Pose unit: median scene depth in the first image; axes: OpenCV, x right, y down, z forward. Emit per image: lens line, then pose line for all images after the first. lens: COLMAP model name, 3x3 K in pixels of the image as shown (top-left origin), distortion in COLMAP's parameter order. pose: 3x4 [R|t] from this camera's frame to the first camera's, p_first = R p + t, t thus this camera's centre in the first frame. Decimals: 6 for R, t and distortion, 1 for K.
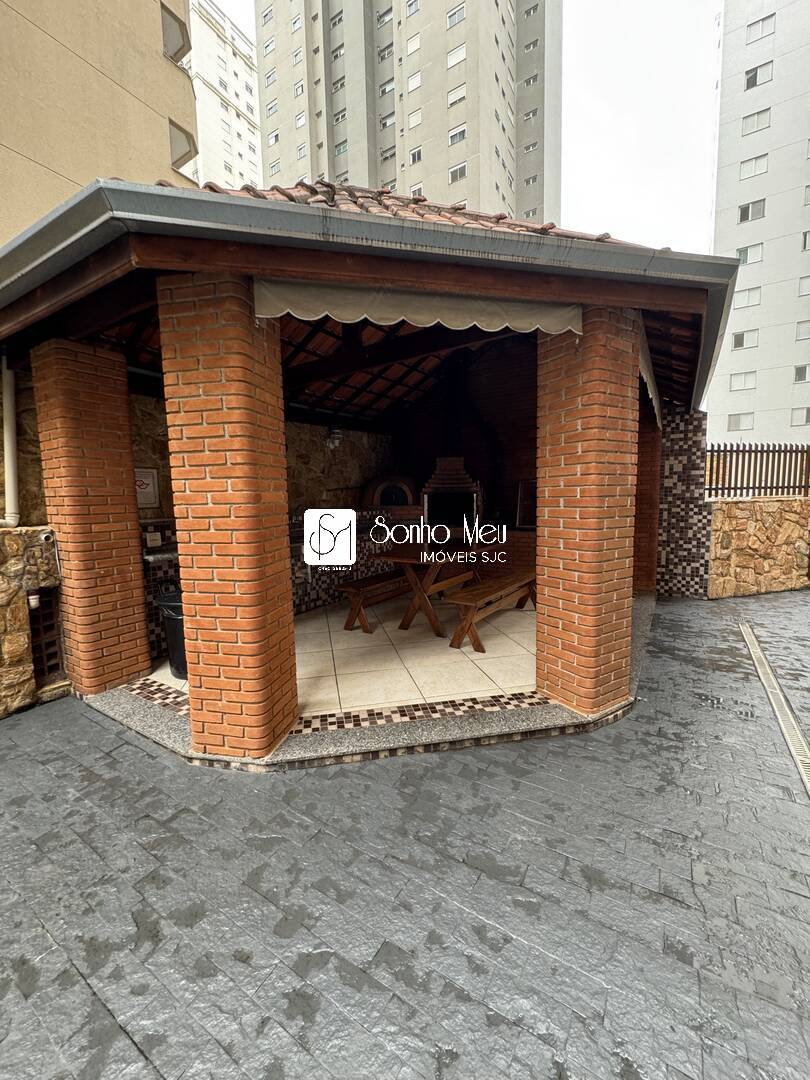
lens RADIAL K [[432.5, 0, 405.0], [0, 432.5, 540.0], [0, 0, 1]] dist [-0.013586, 0.000095]
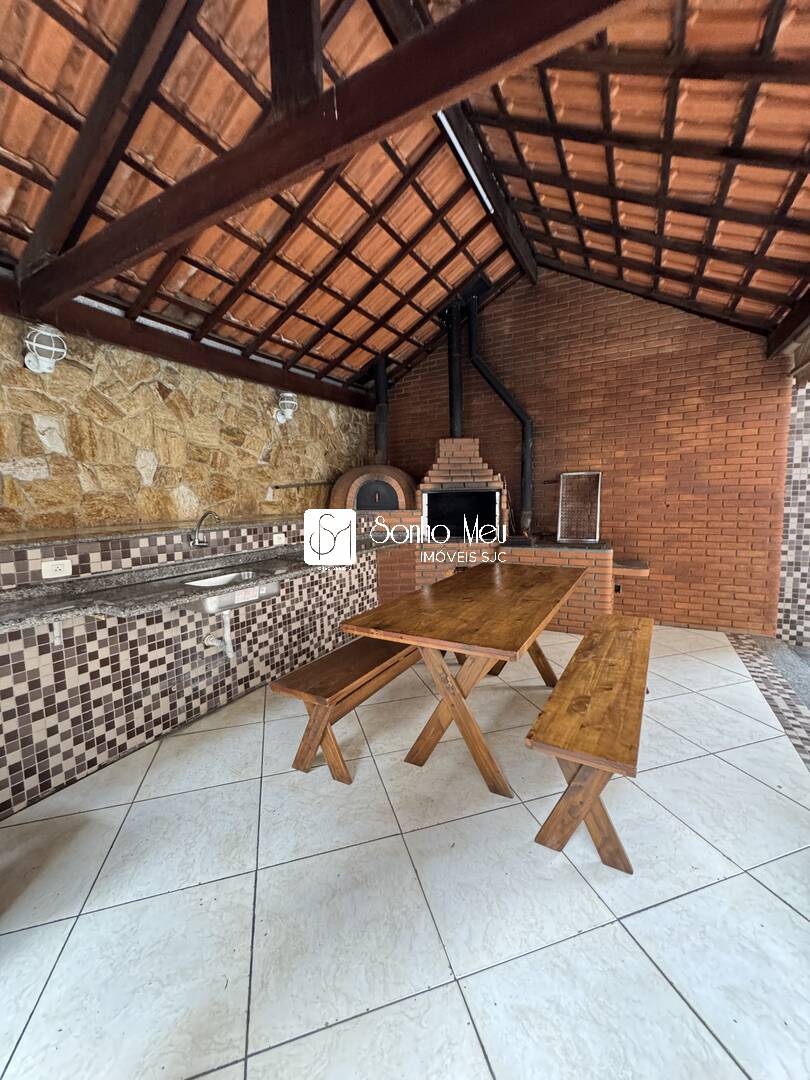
lens RADIAL K [[432.5, 0, 405.0], [0, 432.5, 540.0], [0, 0, 1]] dist [-0.013586, 0.000095]
pose [[0.997325, -0.009400, 0.072490, -0.036640], [0.009672, 0.999947, -0.003409, -0.035738], [-0.072455, 0.004101, 0.997363, 0.384633]]
